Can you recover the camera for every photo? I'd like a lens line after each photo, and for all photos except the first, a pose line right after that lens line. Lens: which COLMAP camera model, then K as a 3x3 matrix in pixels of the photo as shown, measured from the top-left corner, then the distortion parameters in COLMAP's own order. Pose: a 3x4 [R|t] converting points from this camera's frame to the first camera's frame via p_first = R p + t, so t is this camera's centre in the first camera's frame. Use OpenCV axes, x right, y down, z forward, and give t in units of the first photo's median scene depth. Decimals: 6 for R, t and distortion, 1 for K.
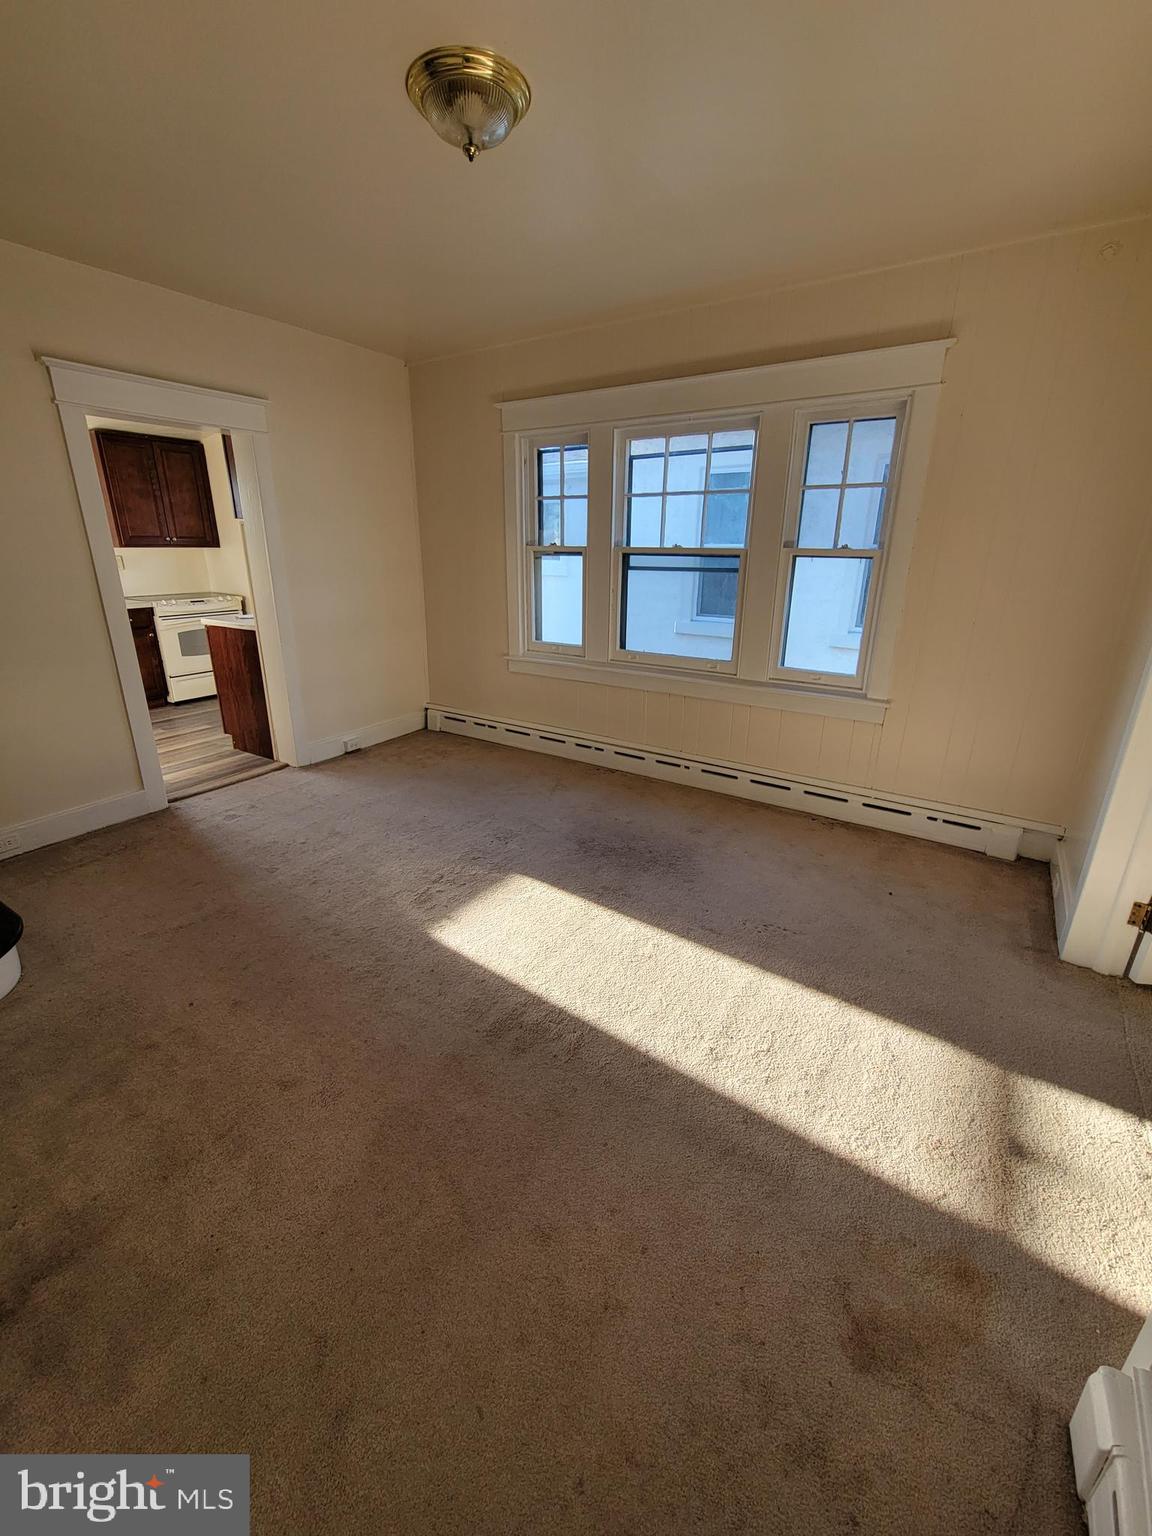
lens RADIAL K [[623.1, 0, 568.1], [0, 623.1, 754.7], [0, 0, 1]] dist [0.003514, -0.005978]
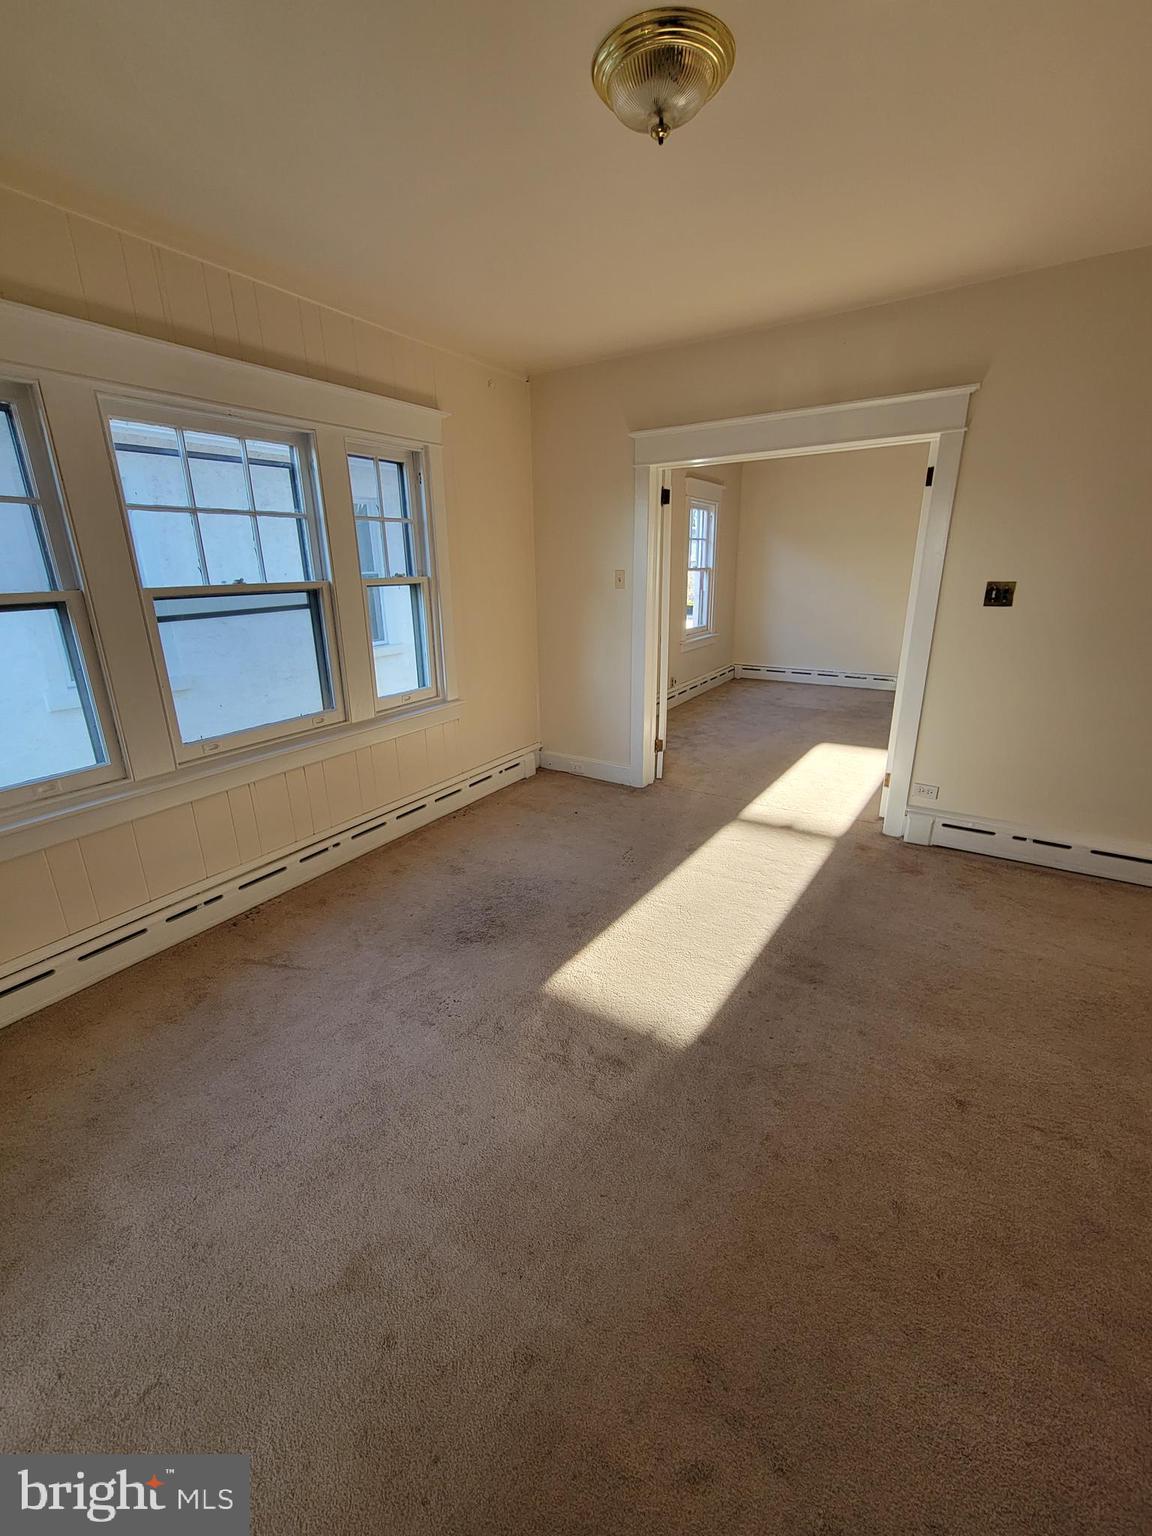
lens RADIAL K [[623.1, 0, 568.1], [0, 623.1, 754.7], [0, 0, 1]] dist [0.003514, -0.005978]
pose [[-0.015248, -0.300926, 0.953526, -0.640898], [0.339525, 0.895416, 0.288016, -0.249835], [-0.940473, 0.328138, 0.088519, 0.684199]]
